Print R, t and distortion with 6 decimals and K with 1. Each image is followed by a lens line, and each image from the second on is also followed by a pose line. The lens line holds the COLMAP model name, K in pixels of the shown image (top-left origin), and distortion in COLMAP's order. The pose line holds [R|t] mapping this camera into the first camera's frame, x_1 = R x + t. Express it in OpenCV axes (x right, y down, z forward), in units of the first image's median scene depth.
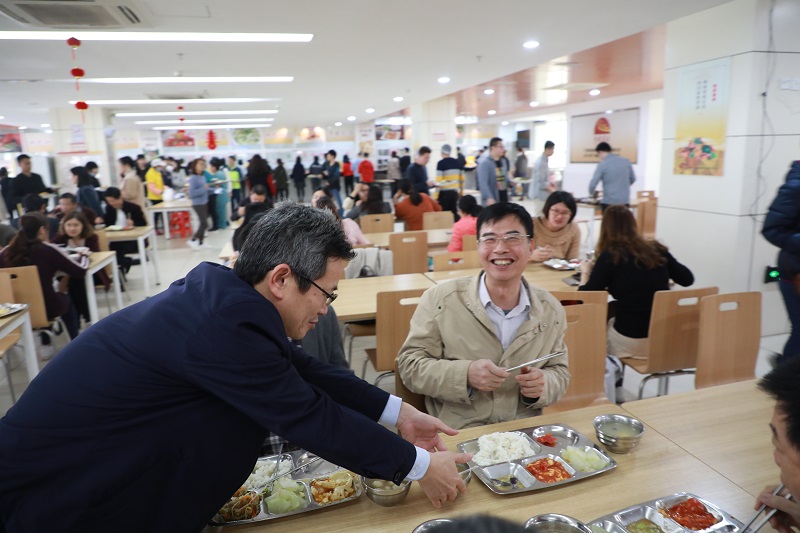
lens RADIAL K [[554.9, 0, 399.3], [0, 554.9, 267.4], [0, 0, 1]] dist [-0.030186, 0.001920]
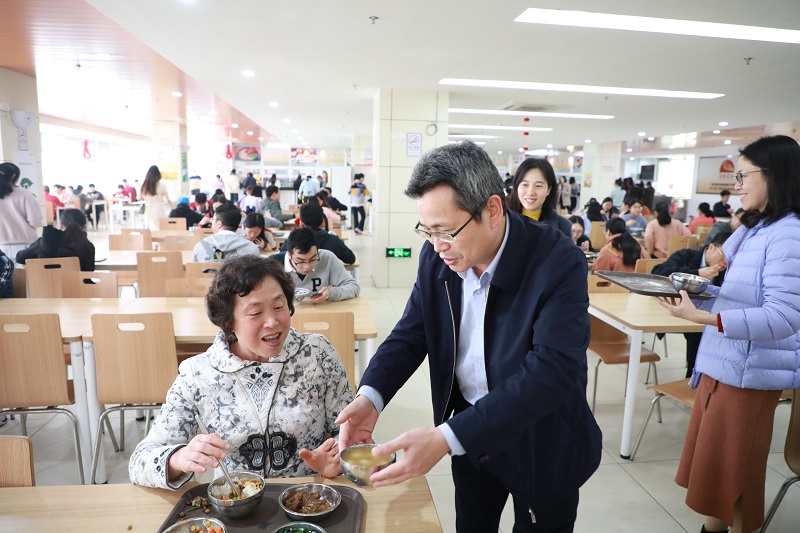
lens RADIAL K [[554.9, 0, 399.8], [0, 554.9, 265.8], [0, 0, 1]] dist [-0.030186, 0.001920]
pose [[0.985730, 0.078704, -0.148804, -0.129719], [-0.085234, 0.995635, -0.038022, 0.067236], [0.145162, 0.050162, 0.988136, -0.275690]]
